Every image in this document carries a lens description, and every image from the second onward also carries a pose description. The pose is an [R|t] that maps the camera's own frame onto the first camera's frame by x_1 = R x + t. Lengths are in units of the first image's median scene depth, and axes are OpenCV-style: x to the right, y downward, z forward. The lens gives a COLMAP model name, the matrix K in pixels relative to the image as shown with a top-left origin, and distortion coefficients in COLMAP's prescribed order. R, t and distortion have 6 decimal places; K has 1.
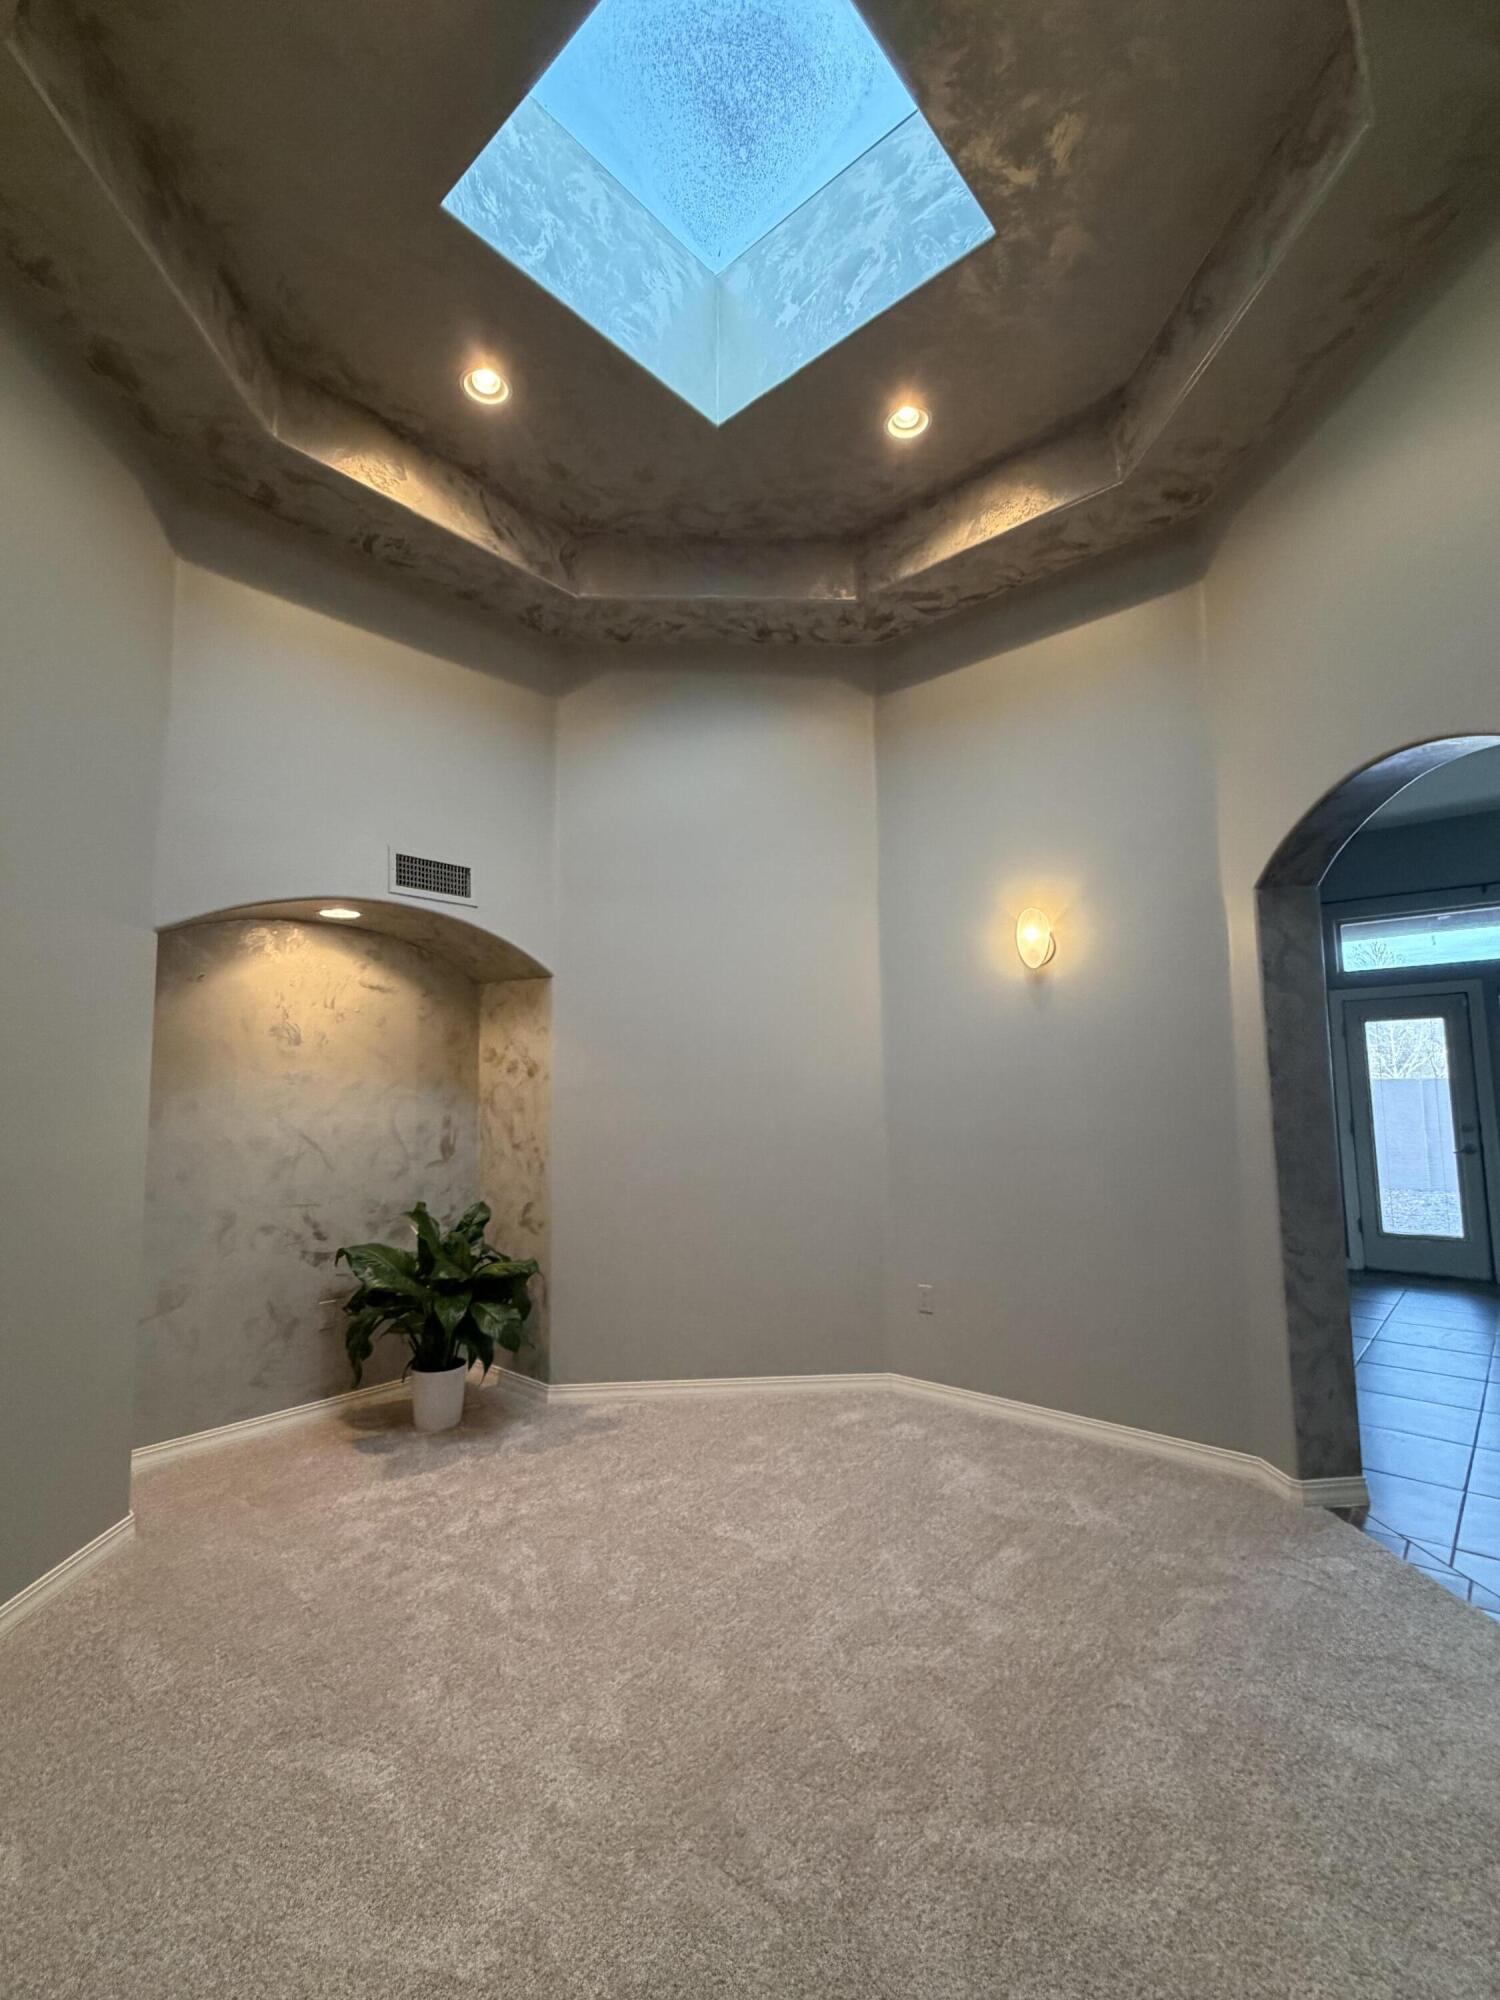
lens RADIAL K [[898.2, 0, 750.0], [0, 898.2, 1000.0], [0, 0, 1]] dist [-0.001525, 0.000033]
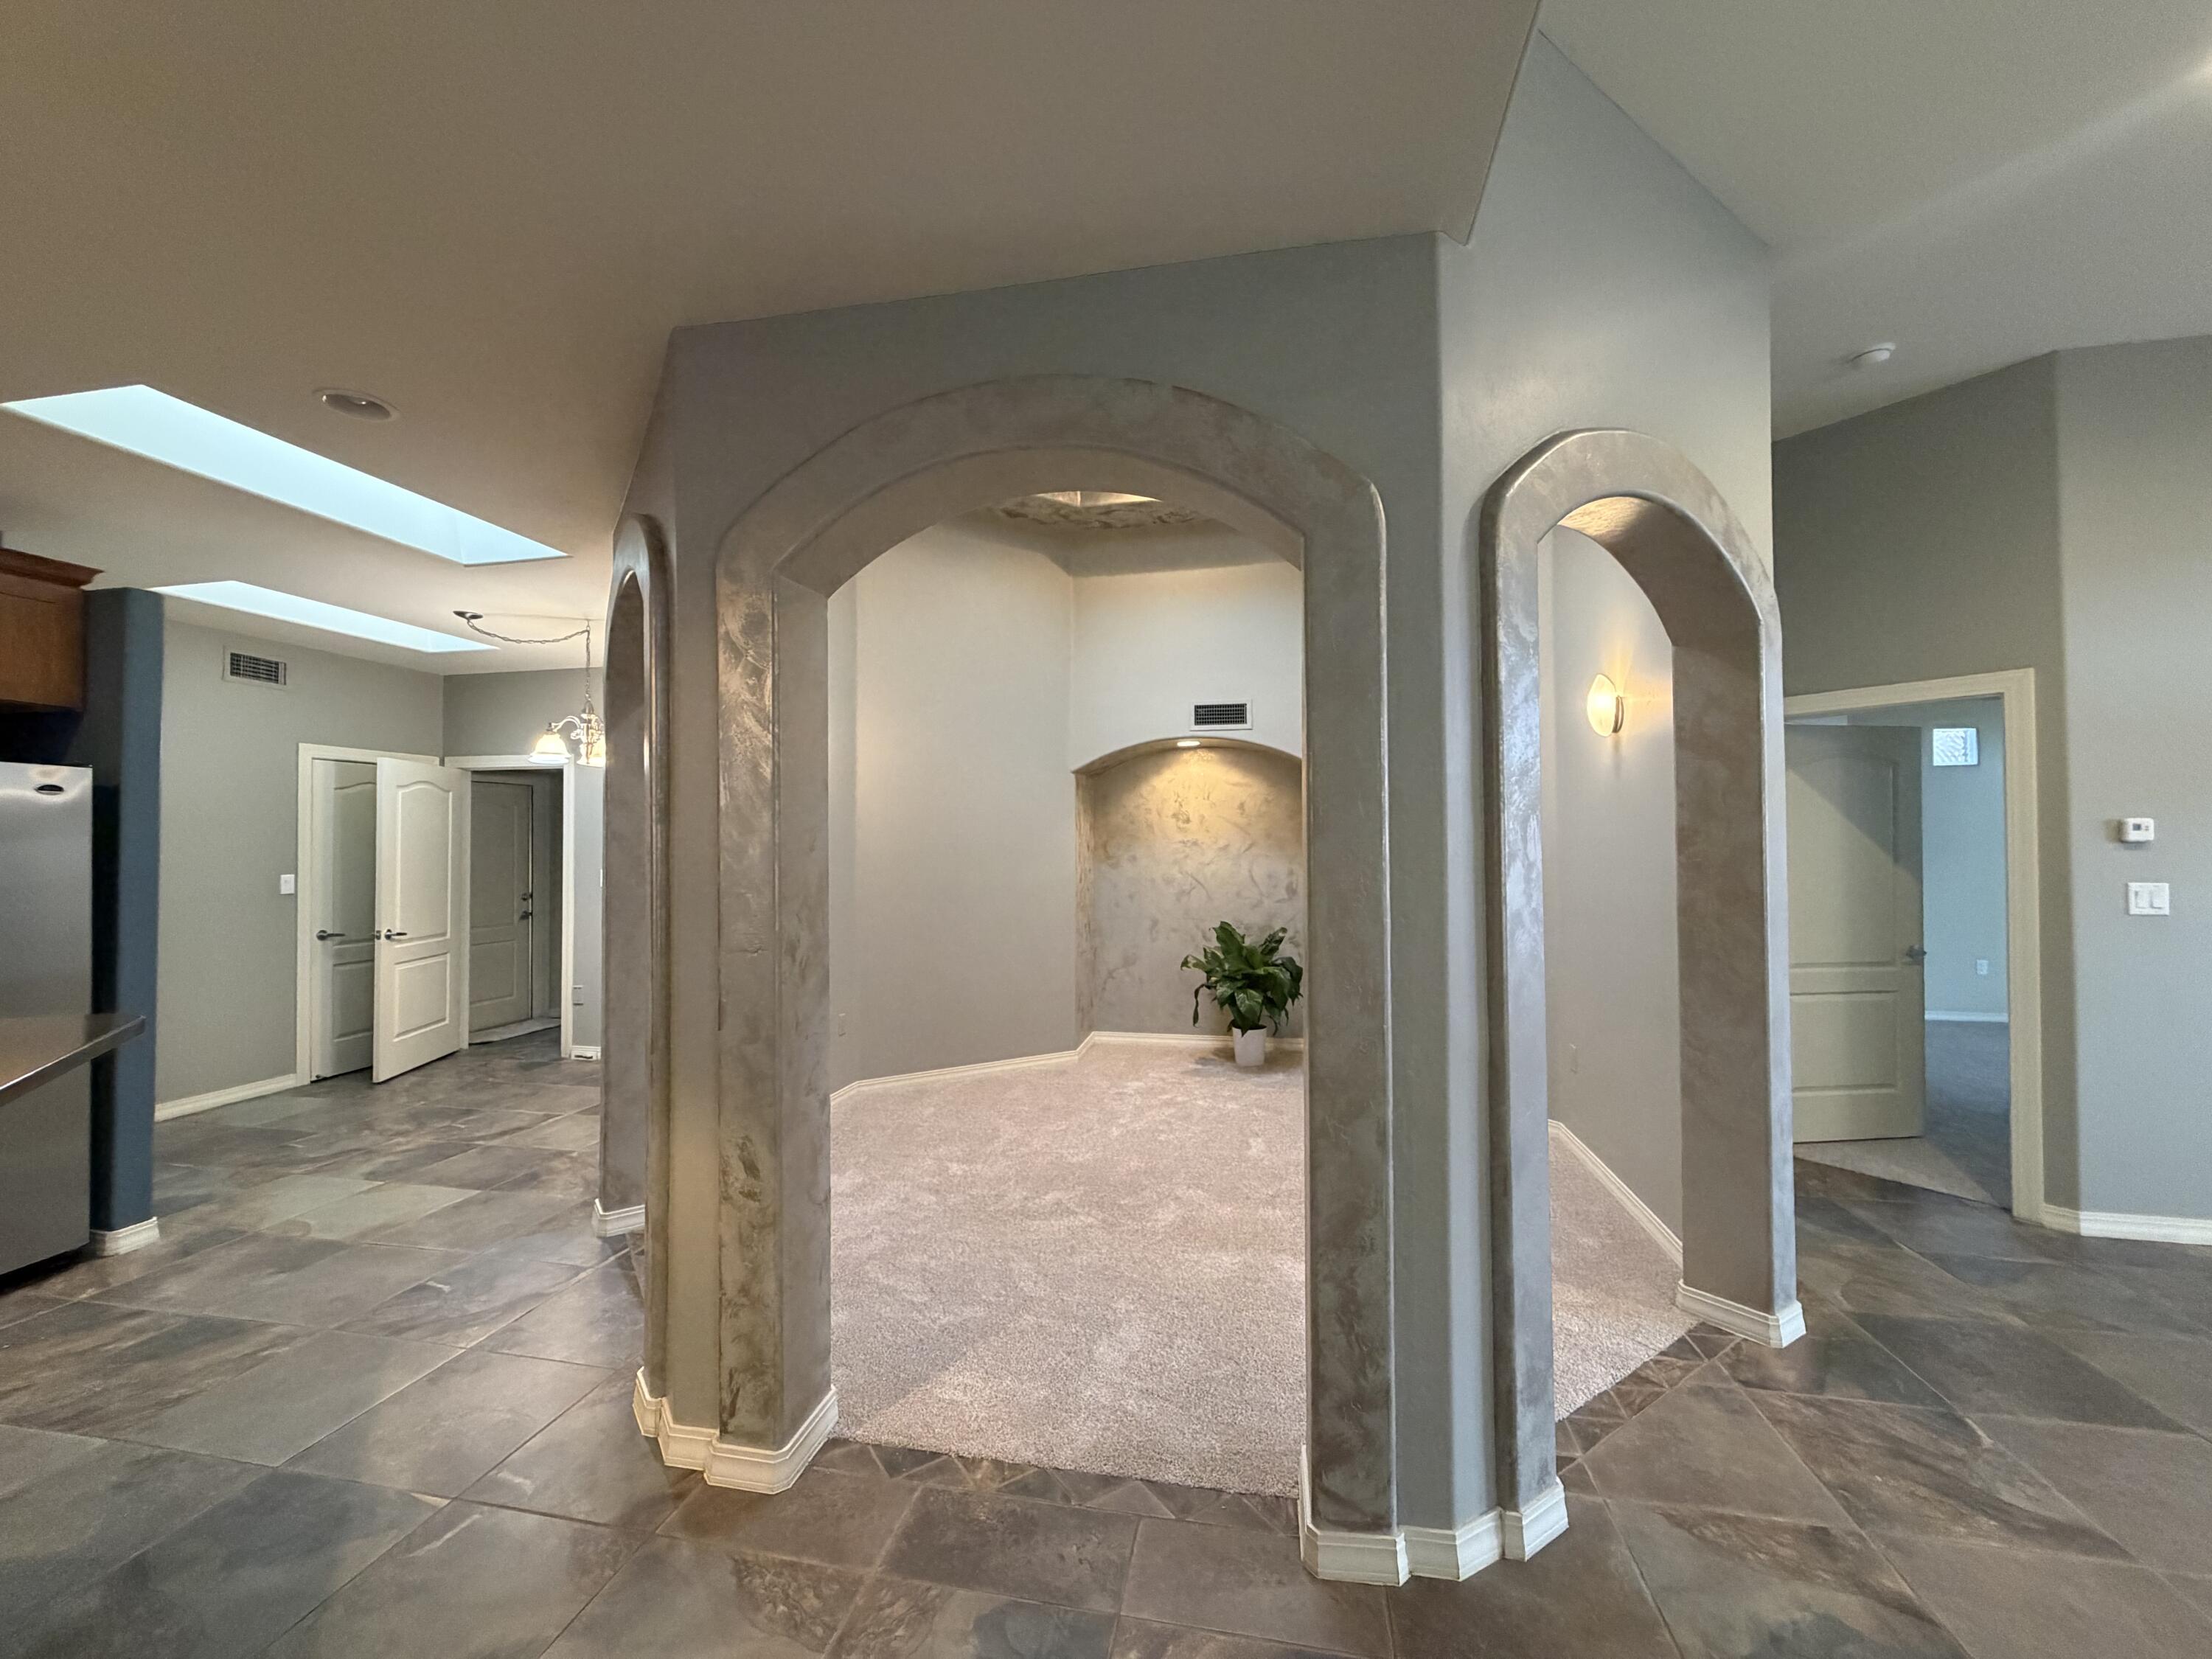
lens RADIAL K [[882.3, 0, 1102.5], [0, 882.3, 827.3], [0, 0, 1]] dist [-0.001240, 0.001058]
pose [[0.499933, -0.007625, -0.866031, 0.847911], [0.083901, 0.995684, 0.039666, -0.020829], [0.861991, -0.092492, 0.498415, 0.047952]]
